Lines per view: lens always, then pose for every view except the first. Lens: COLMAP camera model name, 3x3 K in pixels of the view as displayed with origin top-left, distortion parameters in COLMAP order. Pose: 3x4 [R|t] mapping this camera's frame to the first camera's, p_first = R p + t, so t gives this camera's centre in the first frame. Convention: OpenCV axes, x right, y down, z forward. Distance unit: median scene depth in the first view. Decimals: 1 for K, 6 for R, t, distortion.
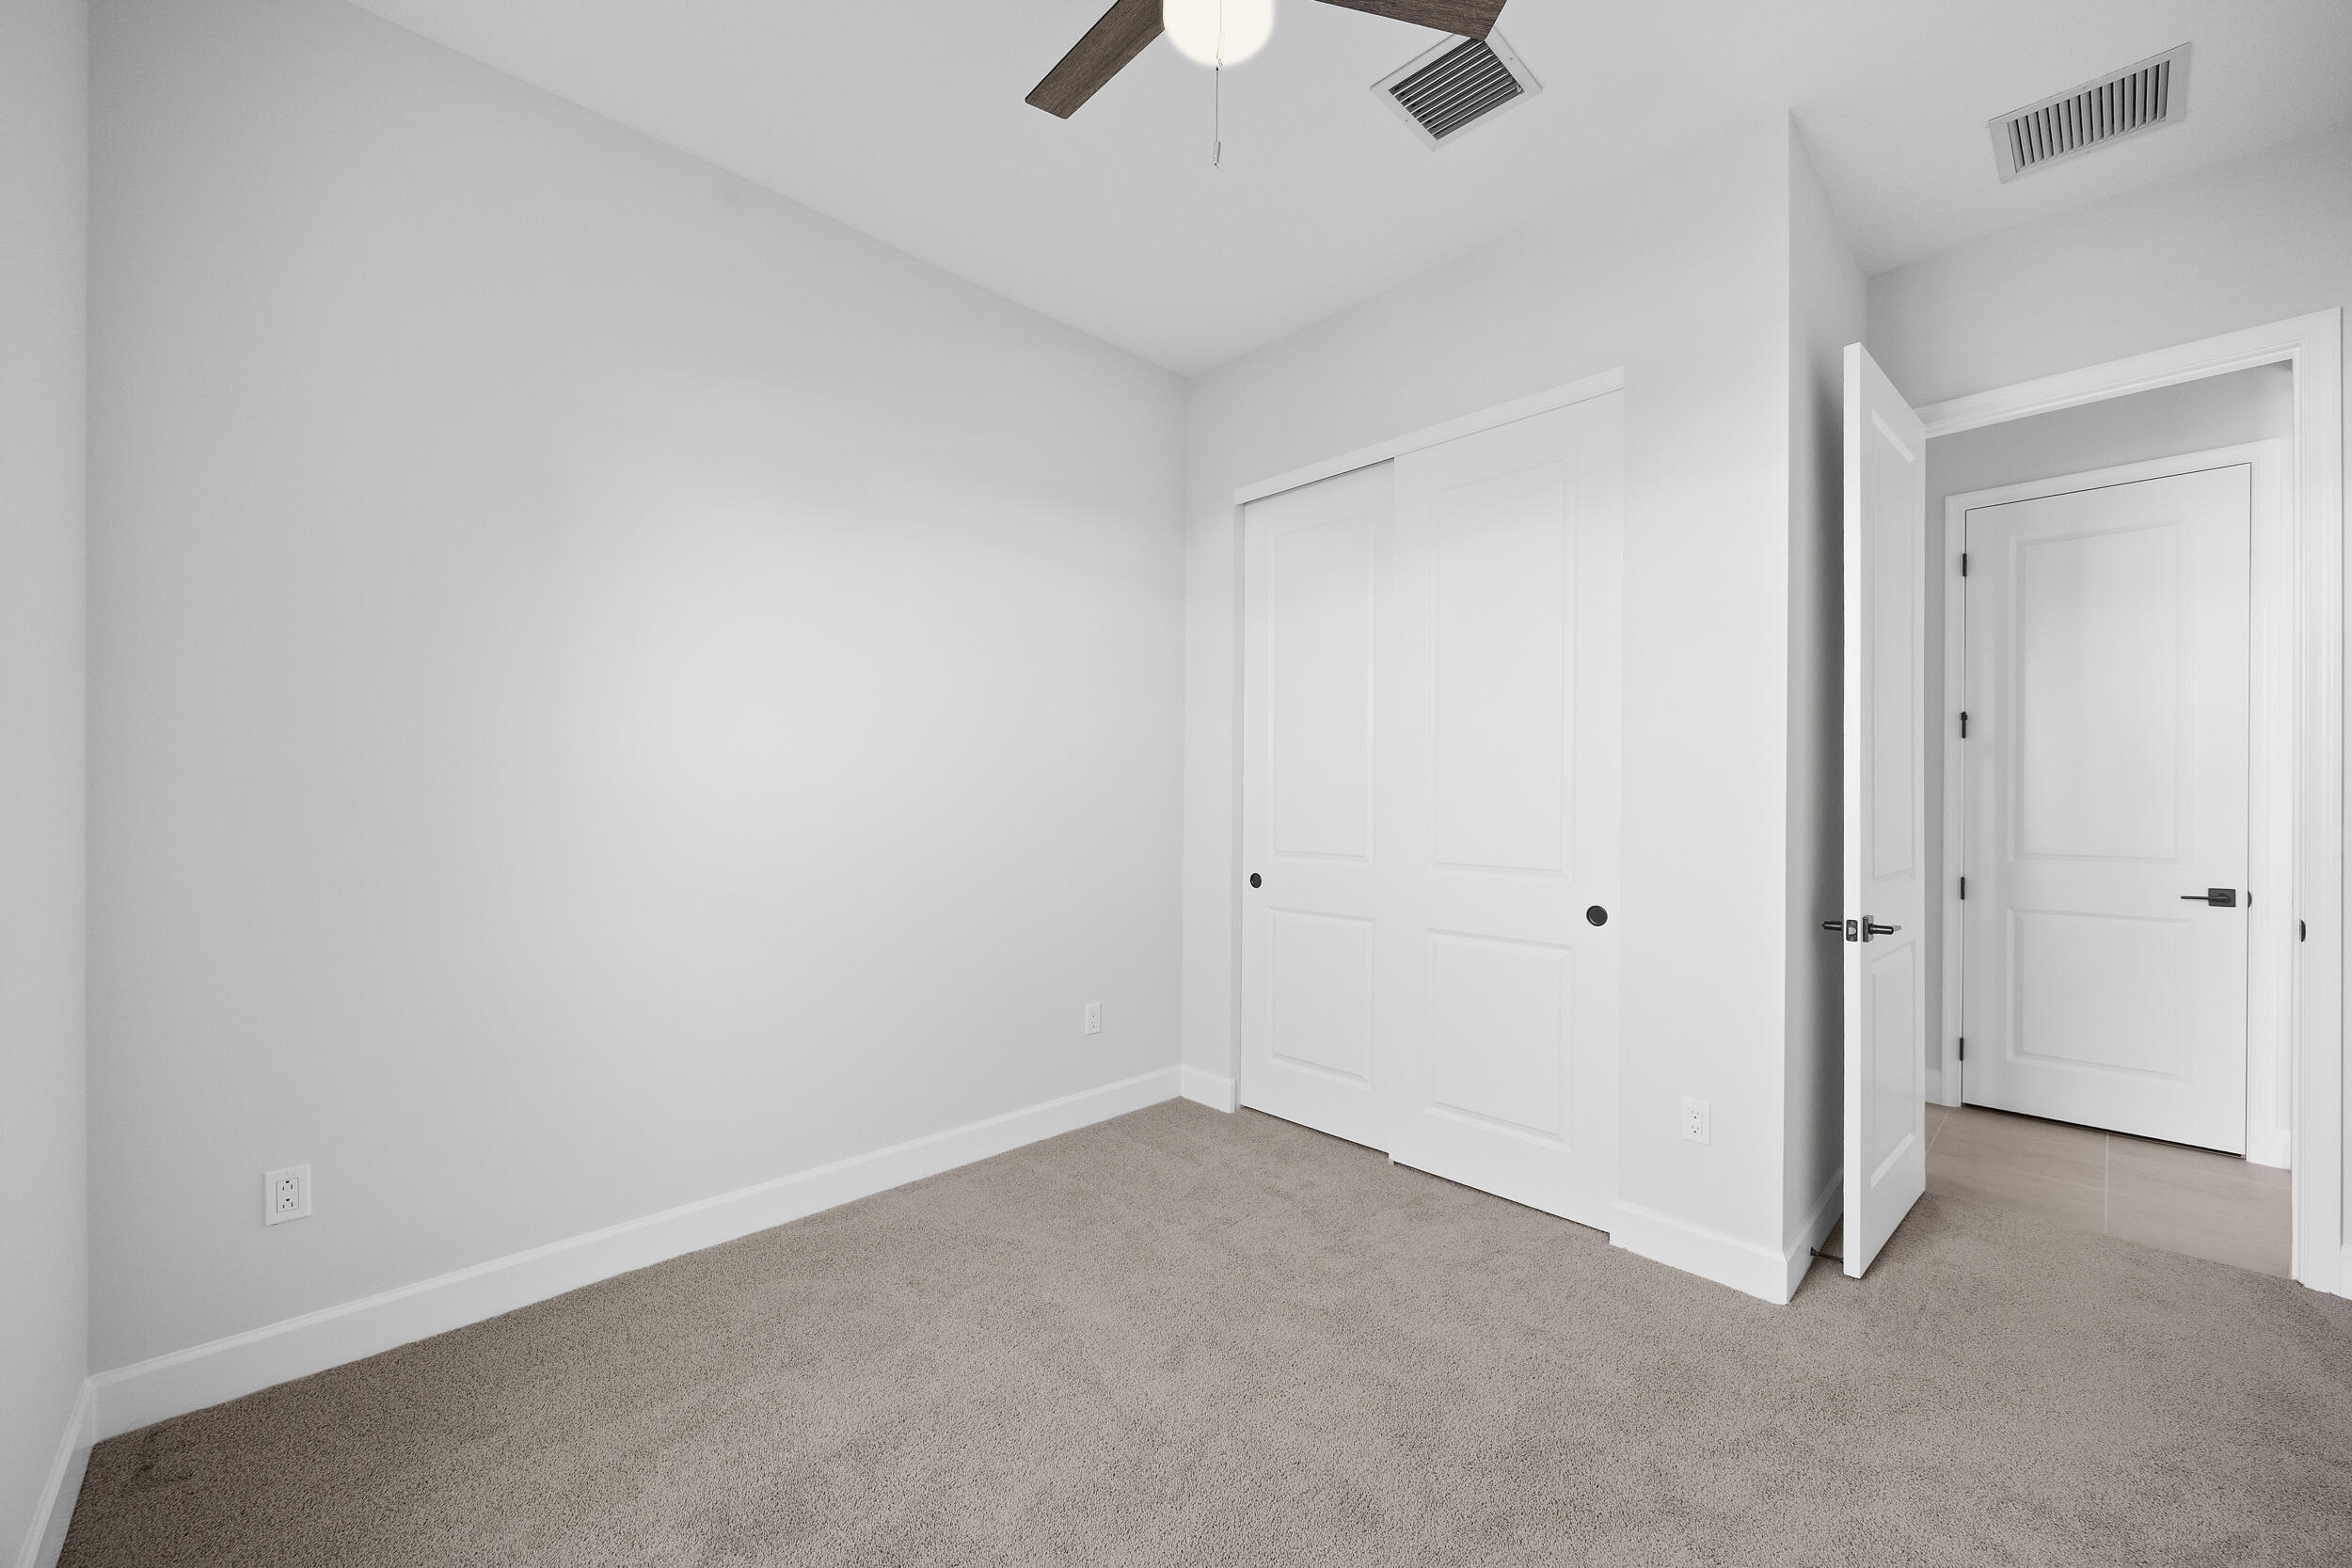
lens RADIAL K [[899.7, 0, 1184.1], [0, 899.7, 792.6], [0, 0, 1]] dist [-0.004550, 0.000991]
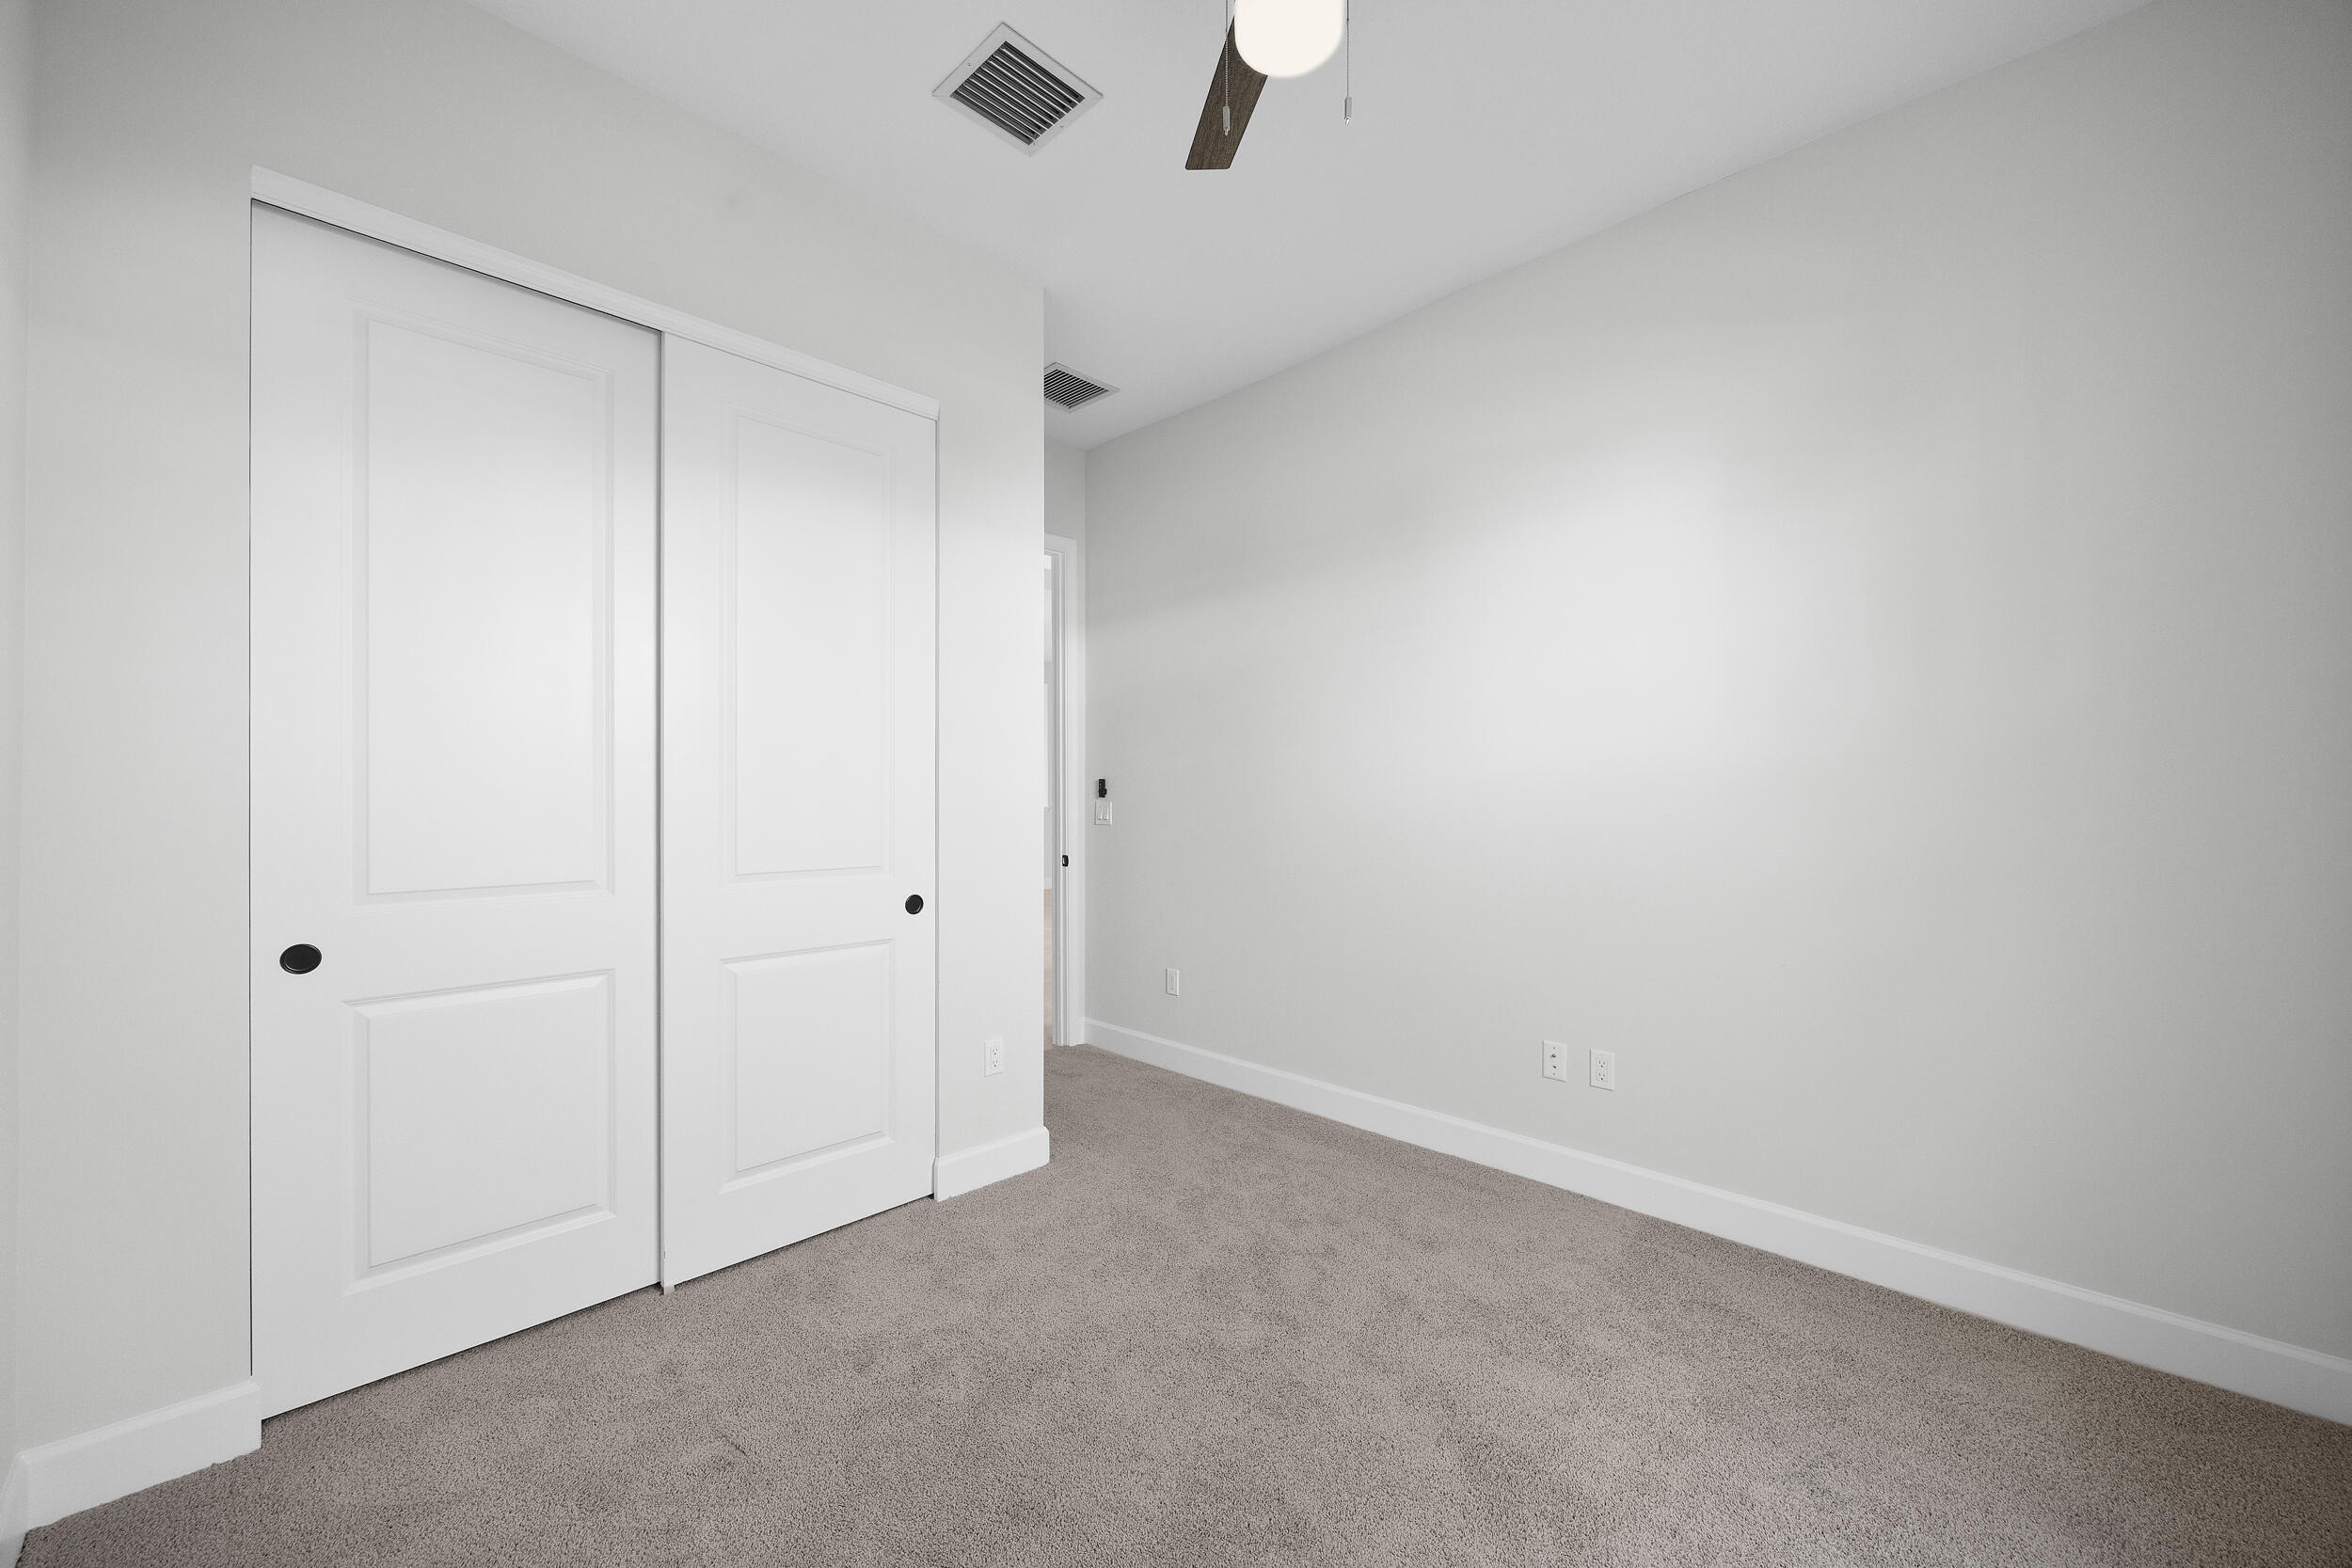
lens RADIAL K [[899.7, 0, 1184.4], [0, 899.7, 791.7], [0, 0, 1]] dist [-0.004550, 0.000991]
pose [[-0.029565, -0.000496, 0.999563, -0.626399], [-0.005727, 0.999984, 0.000327, 0.001391], [-0.999546, -0.005714, -0.029568, 0.732029]]
